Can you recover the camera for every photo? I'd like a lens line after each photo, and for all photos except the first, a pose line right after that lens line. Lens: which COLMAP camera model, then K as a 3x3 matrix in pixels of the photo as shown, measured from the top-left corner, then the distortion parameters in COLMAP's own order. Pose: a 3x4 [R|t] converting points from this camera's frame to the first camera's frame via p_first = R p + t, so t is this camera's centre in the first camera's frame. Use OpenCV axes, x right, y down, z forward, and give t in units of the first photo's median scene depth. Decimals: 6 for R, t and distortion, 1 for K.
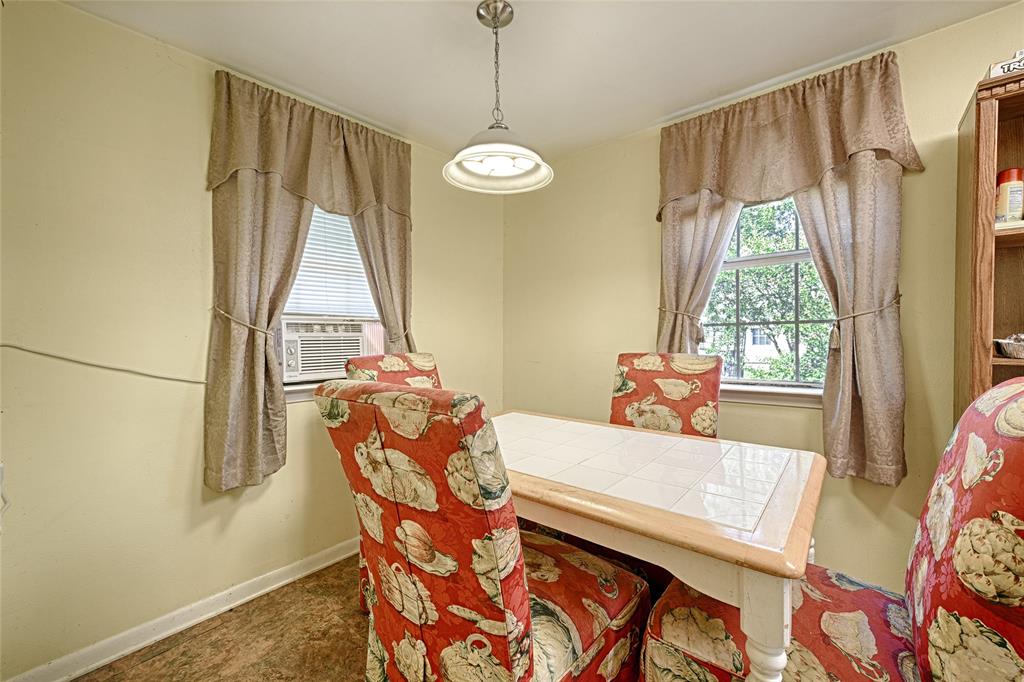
lens RADIAL K [[431.6, 0, 510.6], [0, 431.6, 336.9], [0, 0, 1]] dist [0.018923, -0.000077]
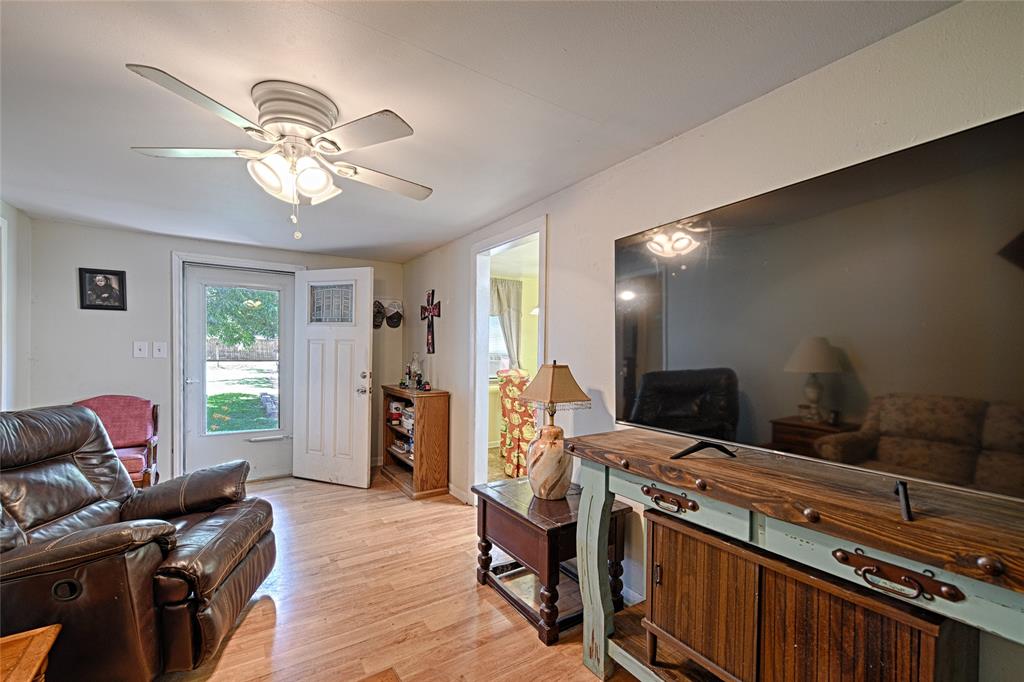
lens RADIAL K [[431.6, 0, 510.6], [0, 431.6, 336.9], [0, 0, 1]] dist [0.018923, -0.000077]
pose [[0.965399, 0.017199, -0.260209, 0.963741], [-0.028048, 0.998883, -0.038039, -0.137392], [0.259264, 0.044021, 0.964803, -3.774191]]
